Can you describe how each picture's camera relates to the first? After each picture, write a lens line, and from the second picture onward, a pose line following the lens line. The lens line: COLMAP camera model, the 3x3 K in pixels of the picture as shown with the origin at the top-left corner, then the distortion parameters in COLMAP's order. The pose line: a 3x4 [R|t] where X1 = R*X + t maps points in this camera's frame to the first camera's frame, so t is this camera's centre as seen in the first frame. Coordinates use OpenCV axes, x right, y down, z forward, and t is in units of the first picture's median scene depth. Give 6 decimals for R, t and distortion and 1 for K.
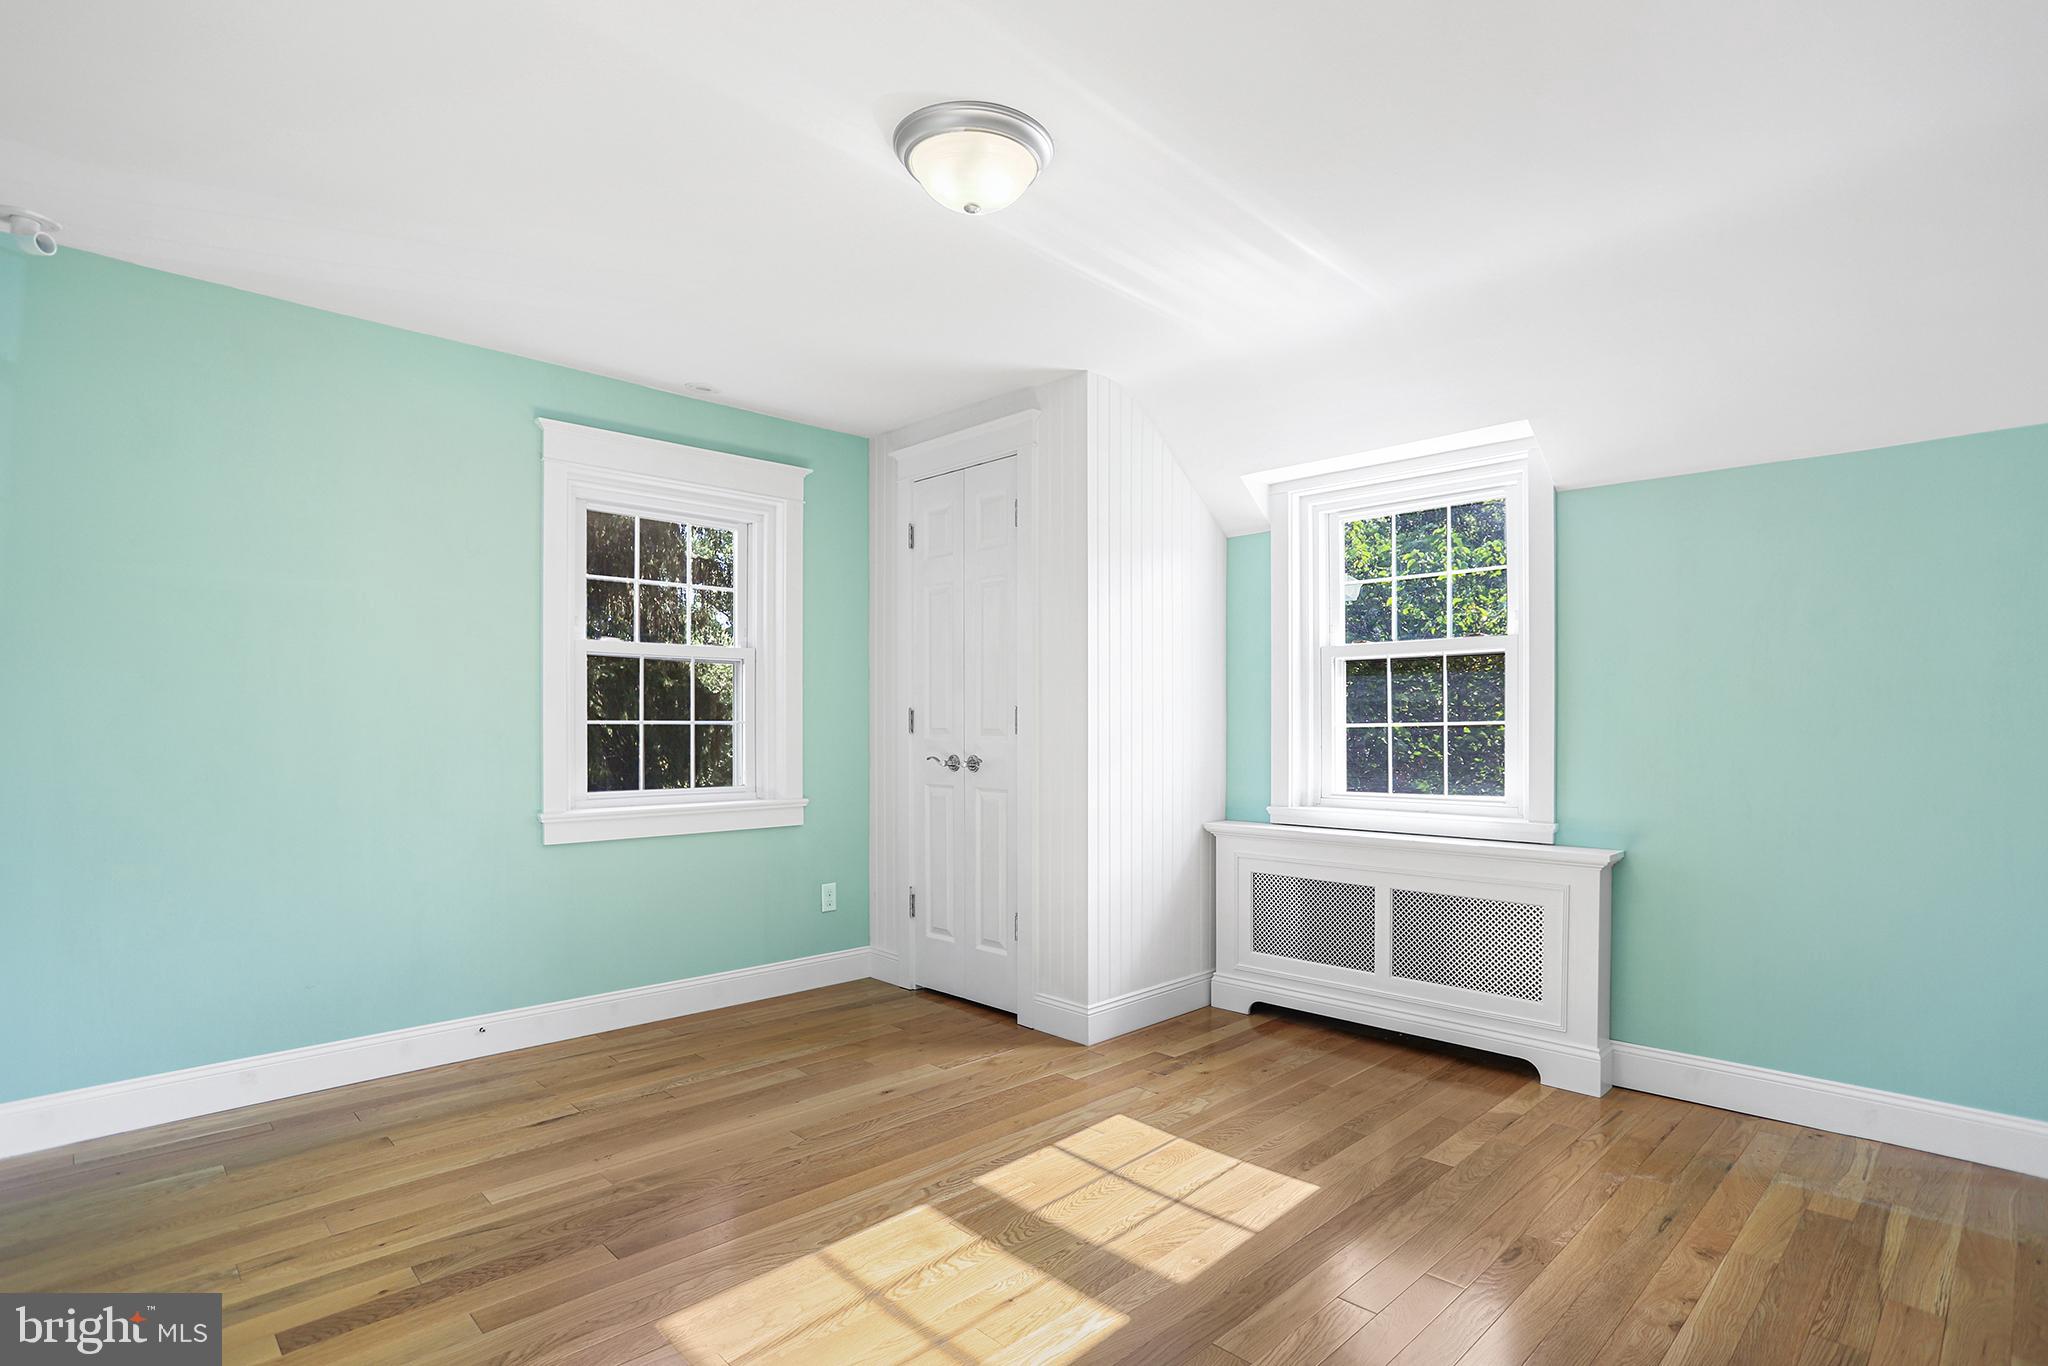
lens RADIAL K [[1021.4, 0, 1010.2], [0, 1021.4, 723.1], [0, 0, 1]] dist [-0.006971, 0.003763]
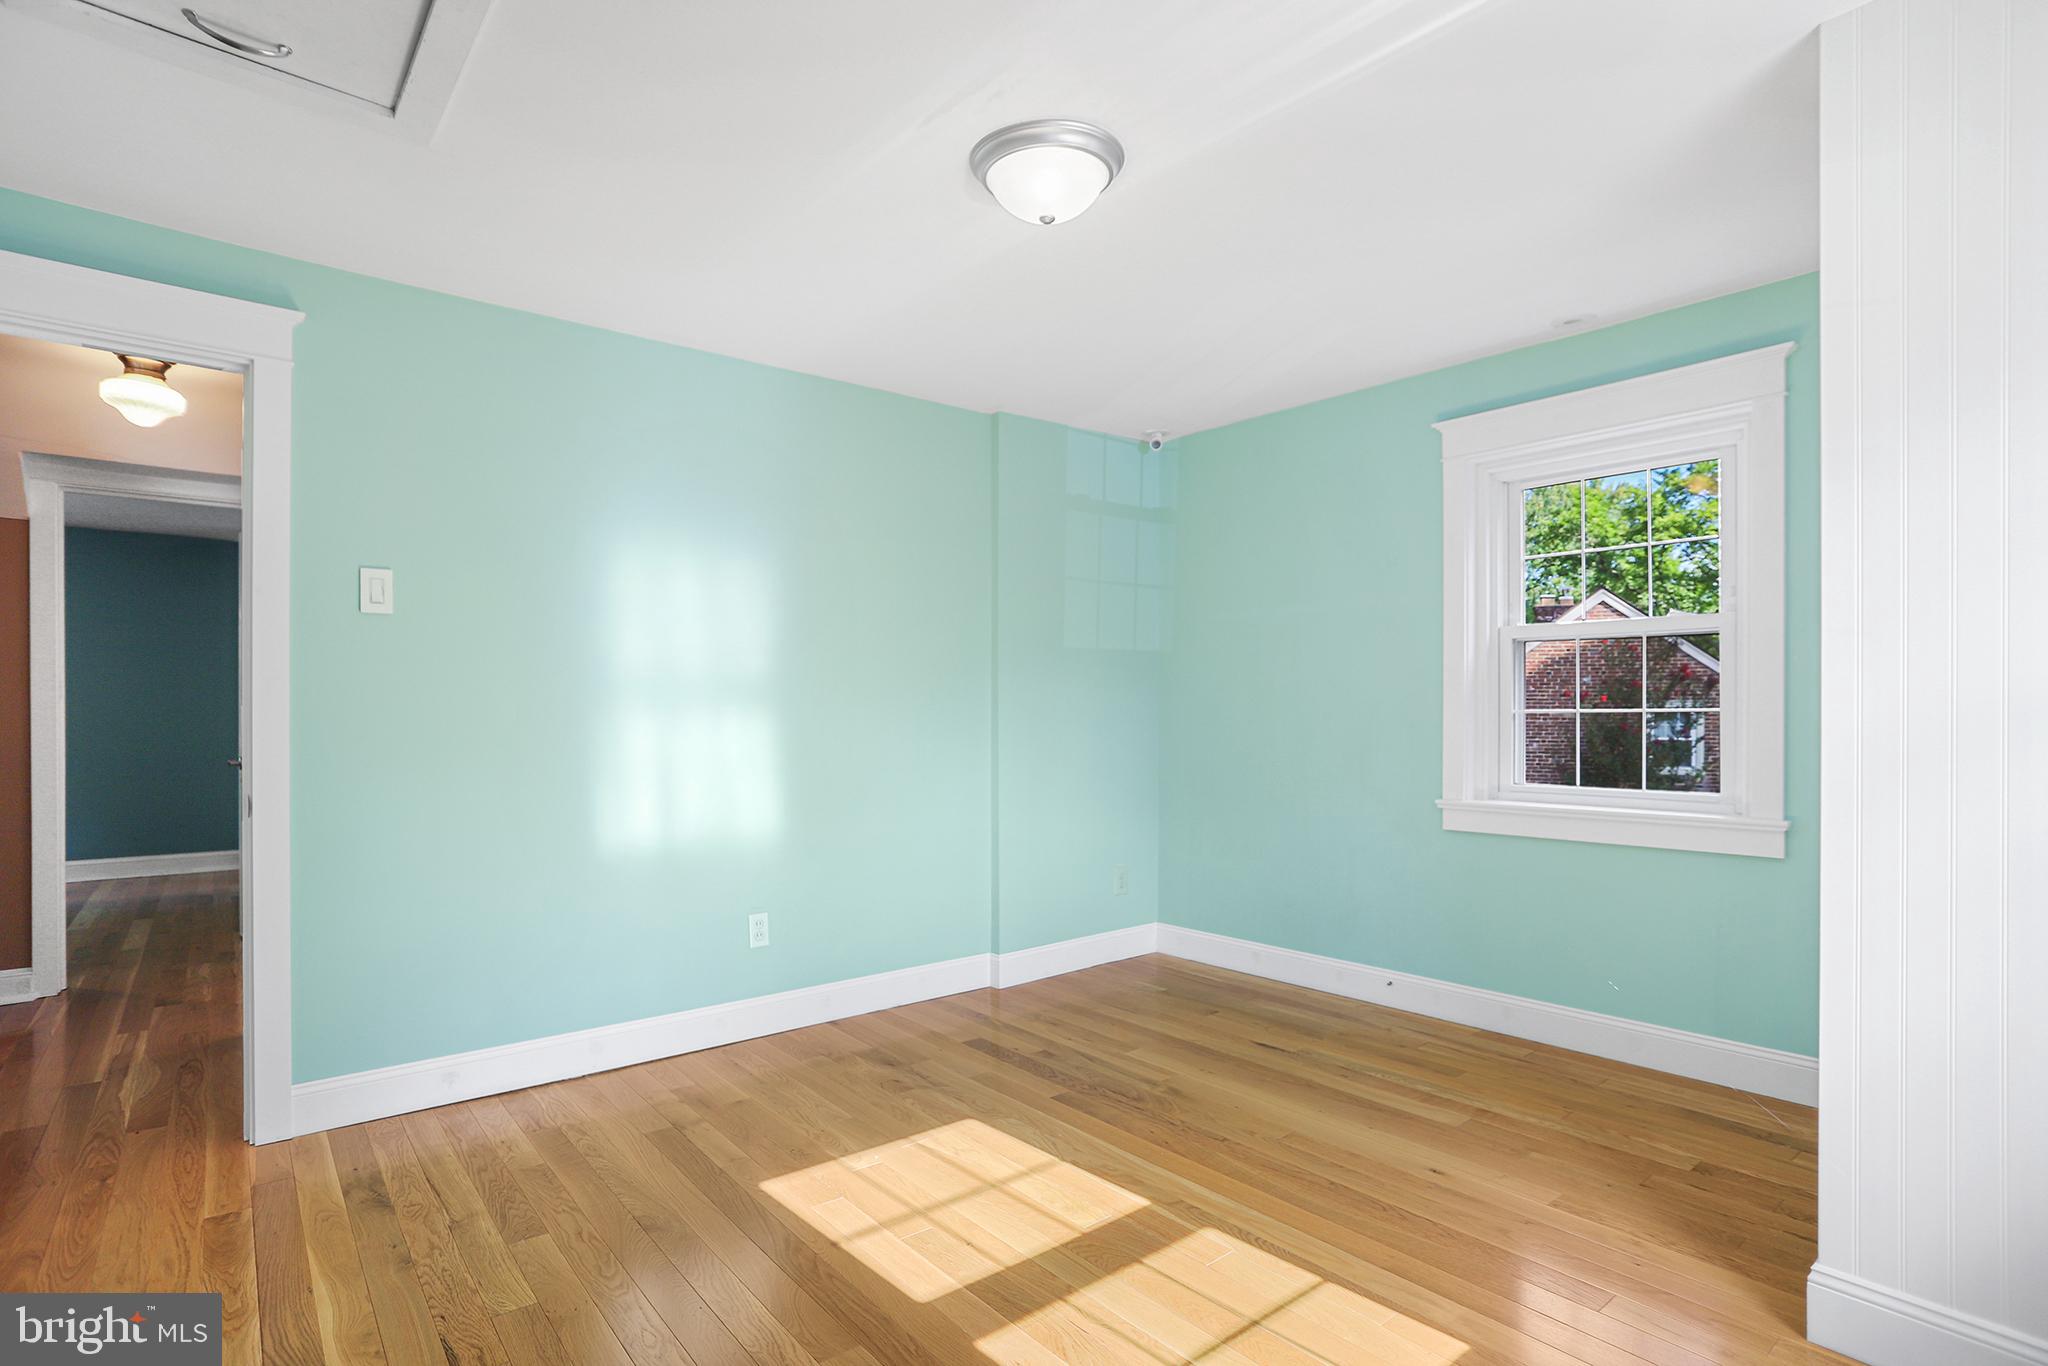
lens RADIAL K [[1021.4, 0, 1032.6], [0, 1021.4, 699.7], [0, 0, 1]] dist [-0.006971, 0.003763]
pose [[-0.061505, -0.016624, -0.997968, 0.765038], [0.002918, 0.999854, -0.016835, 0.004139], [0.998103, -0.003948, -0.061447, 0.799508]]
